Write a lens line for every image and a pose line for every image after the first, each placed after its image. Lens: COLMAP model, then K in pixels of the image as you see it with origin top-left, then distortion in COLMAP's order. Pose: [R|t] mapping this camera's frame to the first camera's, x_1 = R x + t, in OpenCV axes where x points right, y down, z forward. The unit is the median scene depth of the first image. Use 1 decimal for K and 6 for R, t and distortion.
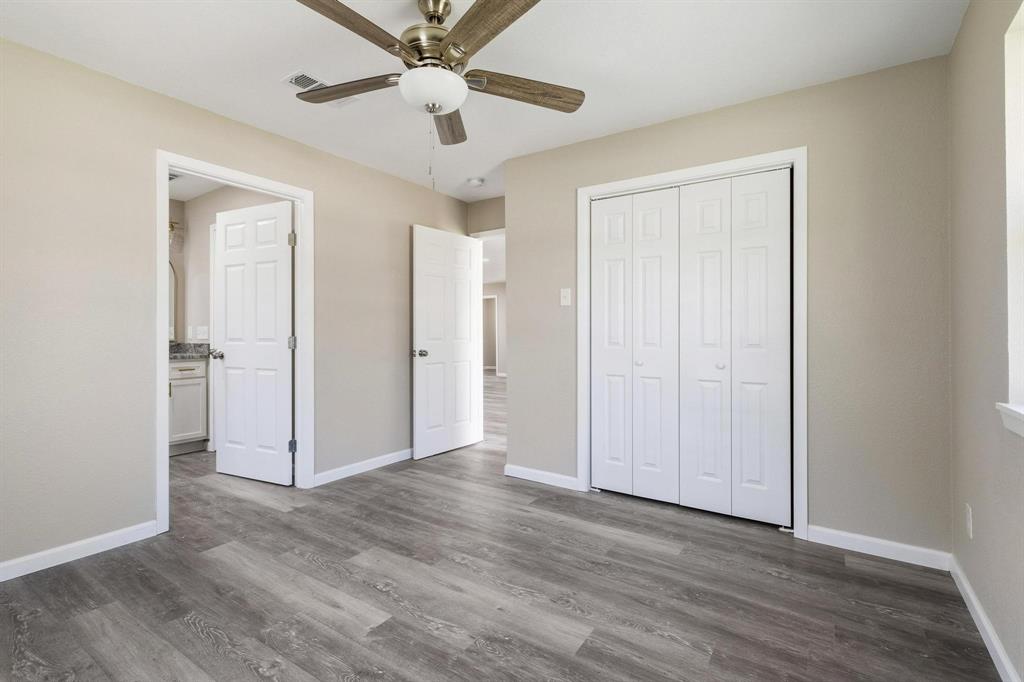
lens RADIAL K [[467.1, 0, 513.7], [0, 467.1, 337.6], [0, 0, 1]] dist [0.004005, 0.000123]
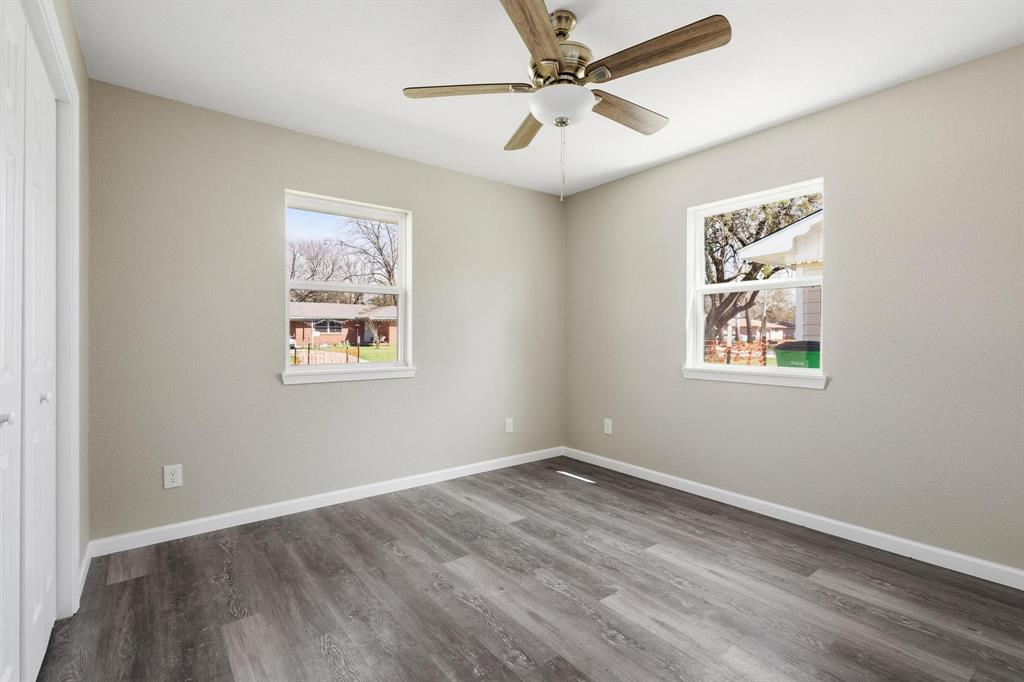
lens RADIAL K [[467.1, 0, 513.7], [0, 467.1, 337.6], [0, 0, 1]] dist [0.004005, 0.000123]
pose [[-0.950028, -0.000614, 0.312165, -0.410648], [0.003912, 0.999896, 0.013872, -0.028269], [-0.312141, 0.014400, -0.949927, 2.087835]]
